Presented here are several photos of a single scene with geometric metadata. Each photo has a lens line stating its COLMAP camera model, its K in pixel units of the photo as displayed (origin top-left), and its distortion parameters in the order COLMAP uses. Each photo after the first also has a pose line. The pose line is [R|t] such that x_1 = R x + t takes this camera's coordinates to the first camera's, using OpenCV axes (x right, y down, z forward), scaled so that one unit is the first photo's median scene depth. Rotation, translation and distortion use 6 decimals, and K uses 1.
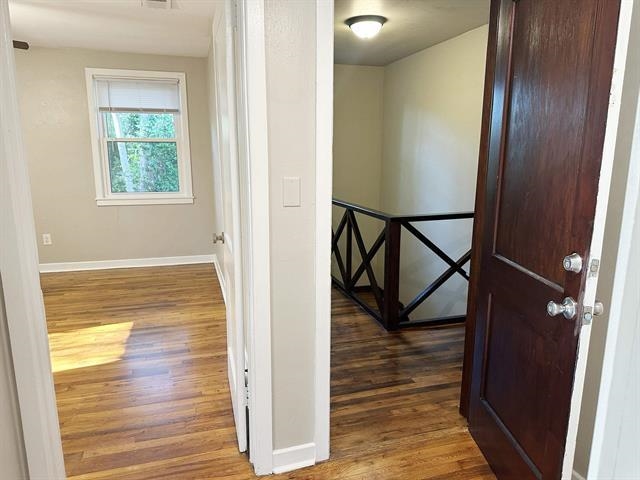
lens RADIAL K [[447.6, 0, 313.9], [0, 447.6, 244.0], [0, 0, 1]] dist [0.061847, -0.080276]
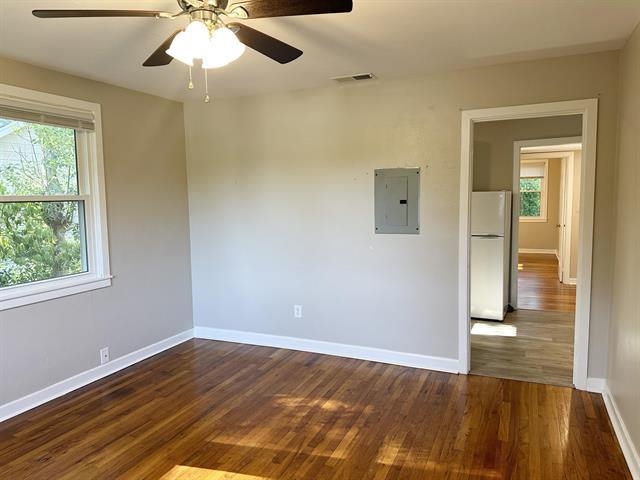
lens RADIAL K [[470.1, 0, 317.7], [0, 470.1, 241.1], [0, 0, 1]] dist [0.099235, -0.130974]
pose [[0.770779, 0.048556, -0.635249, 0.316051], [-0.112147, 0.991863, -0.060259, 0.248020], [0.627154, 0.117688, 0.769953, -1.338115]]
